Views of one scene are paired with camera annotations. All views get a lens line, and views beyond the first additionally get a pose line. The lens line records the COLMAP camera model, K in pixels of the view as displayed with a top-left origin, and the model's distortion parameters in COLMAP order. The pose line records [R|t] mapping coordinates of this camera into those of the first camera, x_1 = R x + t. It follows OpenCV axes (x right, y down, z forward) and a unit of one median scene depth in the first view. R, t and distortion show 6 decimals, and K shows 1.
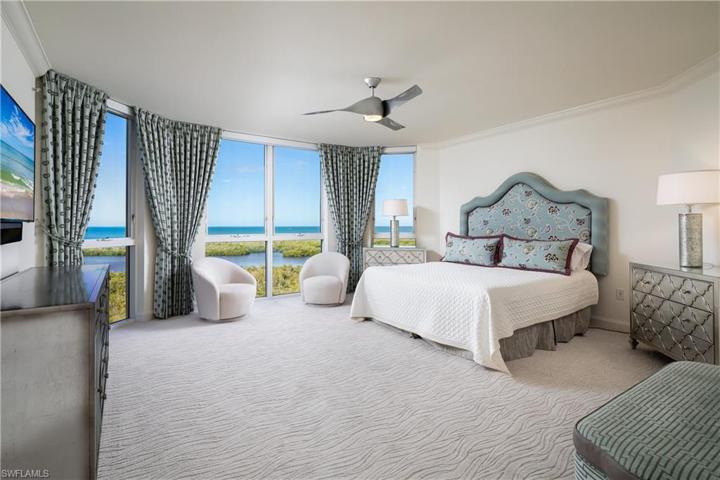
lens RADIAL K [[350.4, 0, 358.7], [0, 350.4, 225.2], [0, 0, 1]] dist [0.001182, 0.000135]
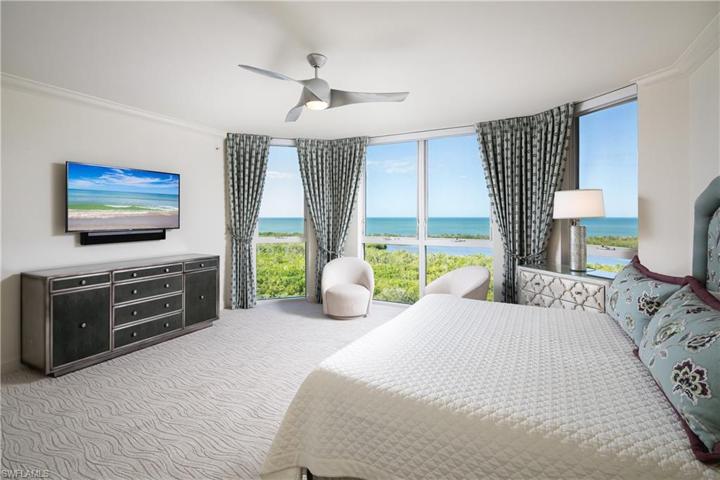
lens RADIAL K [[355.1, 0, 358.5], [0, 355.1, 215.6], [0, 0, 1]] dist [-0.001257, -0.000112]
pose [[0.468652, -0.004017, -0.883374, 0.480308], [0.001403, 0.999992, -0.003803, -0.029829], [0.883382, 0.000543, 0.468653, 0.422115]]
